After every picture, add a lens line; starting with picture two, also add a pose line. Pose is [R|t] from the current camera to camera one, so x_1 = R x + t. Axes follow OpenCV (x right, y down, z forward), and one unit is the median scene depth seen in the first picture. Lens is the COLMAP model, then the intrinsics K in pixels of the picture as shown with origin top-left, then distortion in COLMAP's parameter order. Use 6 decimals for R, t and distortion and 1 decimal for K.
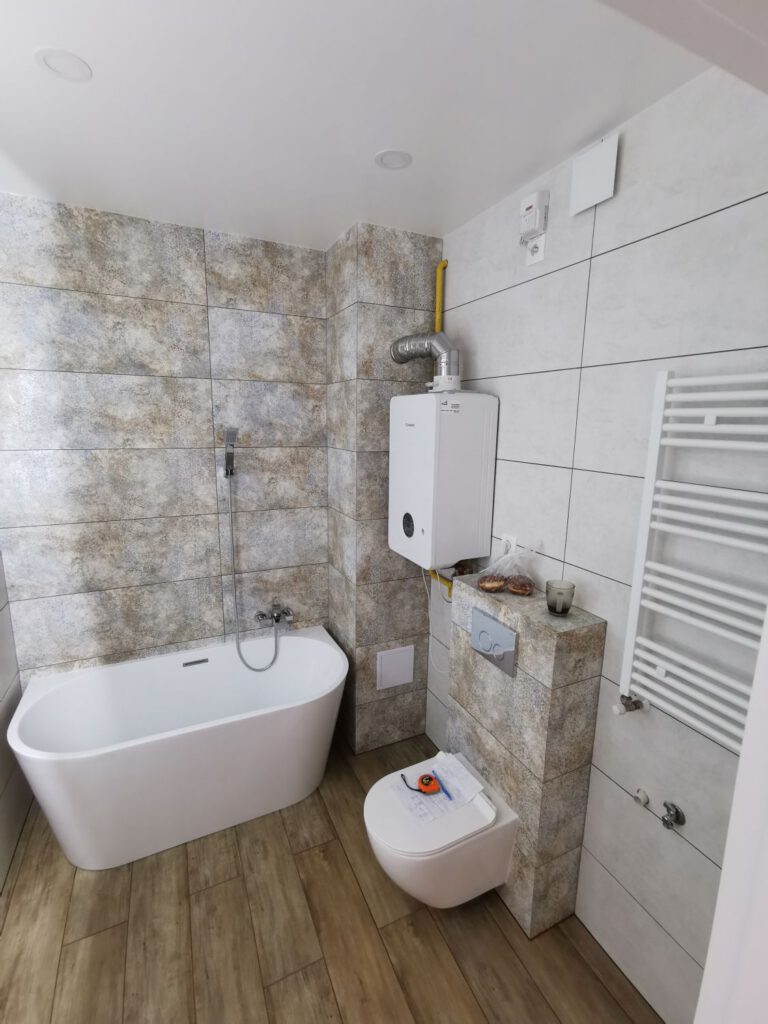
lens RADIAL K [[472.5, 0, 386.7], [0, 472.5, 511.6], [0, 0, 1]] dist [-0.015392, 0.017317]
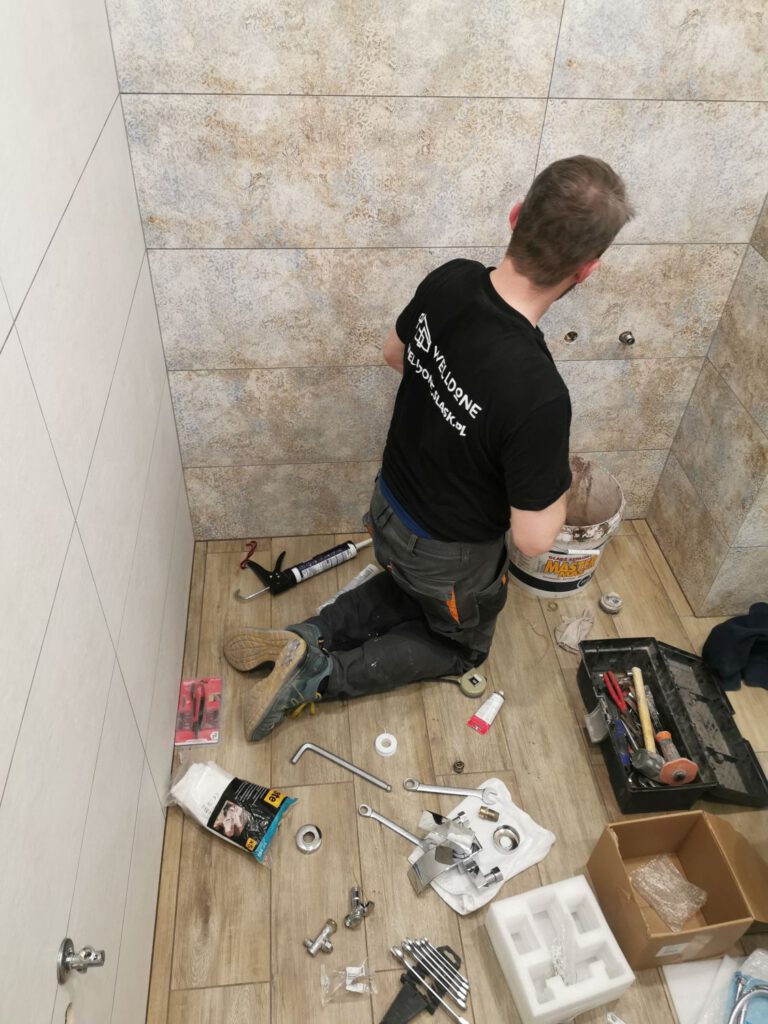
lens RADIAL K [[794.5, 0, 381.5], [0, 794.5, 504.0], [0, 0, 1]] dist [0.071476, -0.092353]
pose [[0.941652, 0.247050, -0.228600, -0.257723], [-0.093544, 0.844498, 0.527326, -0.059148], [0.323328, -0.475173, 0.818334, 0.199541]]
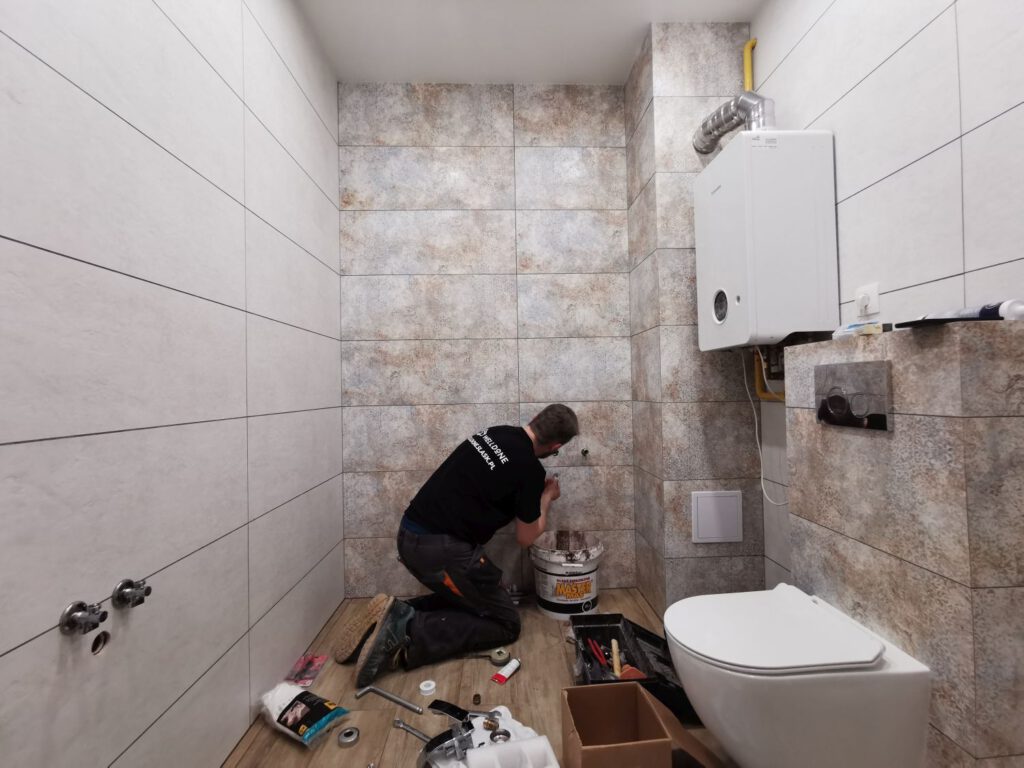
lens RADIAL K [[474.2, 0, 511.0], [0, 474.2, 381.0], [0, 0, 1]] dist [-0.016020, 0.018903]
pose [[0.914907, -0.040567, -0.401620, 0.033892], [-0.044093, 0.978940, -0.199329, 0.313611], [0.401248, 0.200076, 0.893851, 0.114249]]
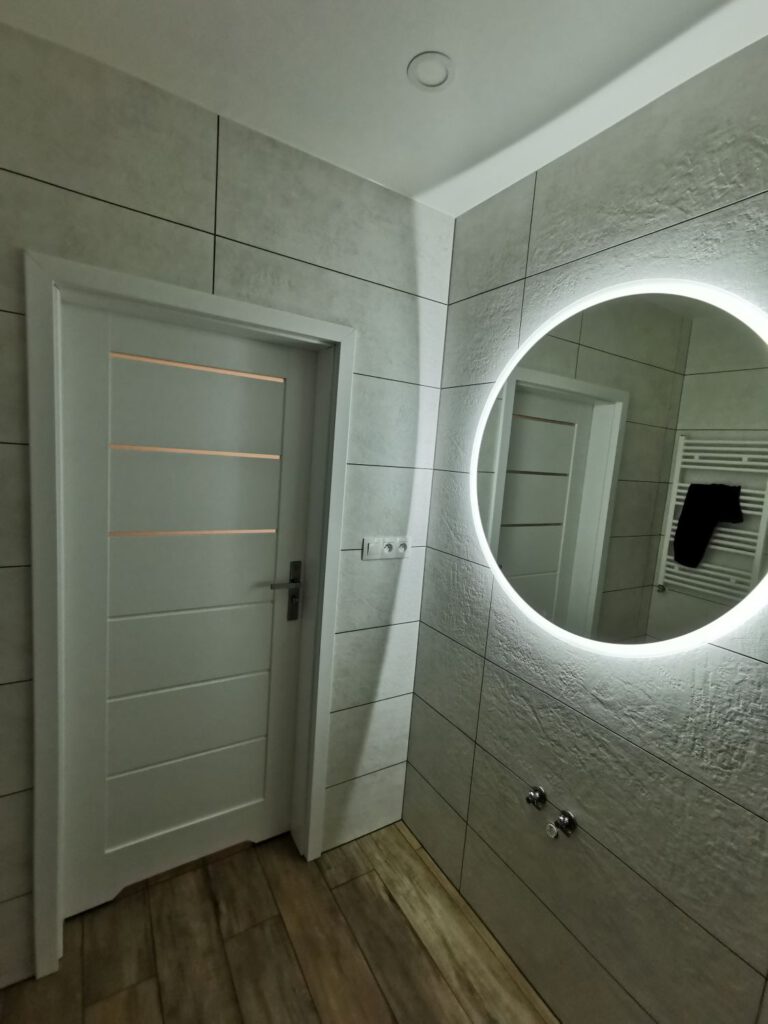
lens RADIAL K [[474.2, 0, 386.5], [0, 474.2, 511.7], [0, 0, 1]] dist [-0.016020, 0.018903]
pose [[-0.989460, -0.079087, -0.121304, -0.125426], [-0.113114, 0.945143, 0.306446, -0.118668], [0.090414, 0.316937, -0.944127, 0.839674]]
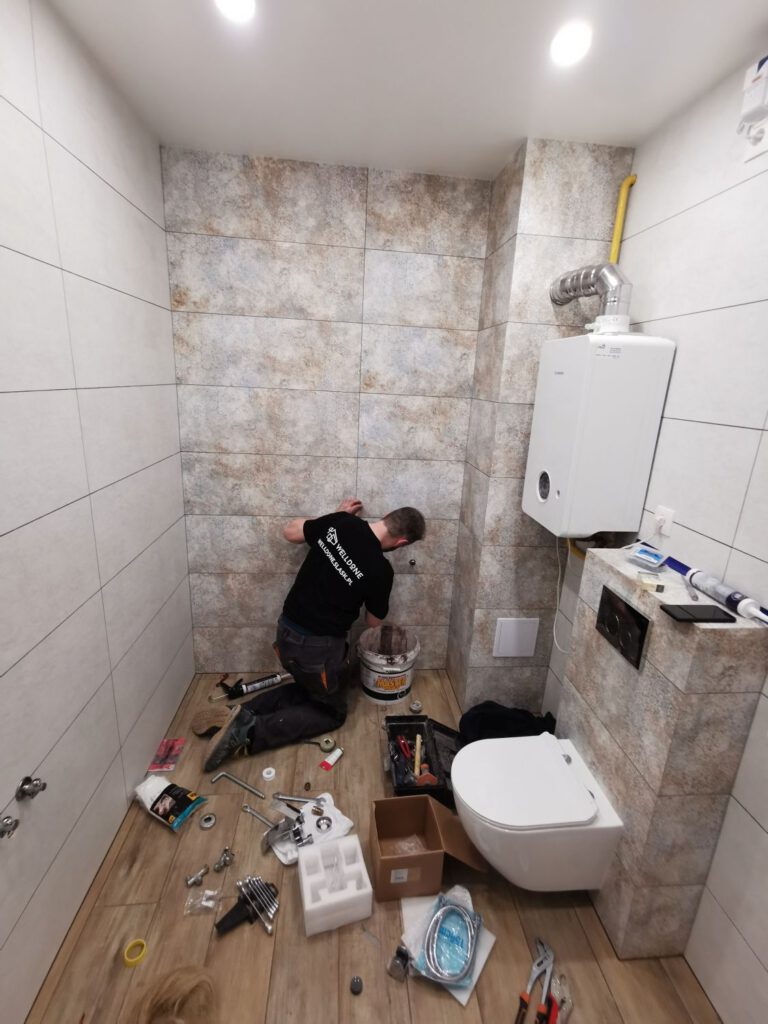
lens RADIAL K [[474.2, 0, 386.5], [0, 474.2, 511.7], [0, 0, 1]] dist [-0.016020, 0.018903]
pose [[0.938713, 0.124327, -0.321497, 0.054943], [-0.101642, 0.991055, 0.086476, 0.027127], [0.329373, -0.048499, 0.942954, 0.036241]]
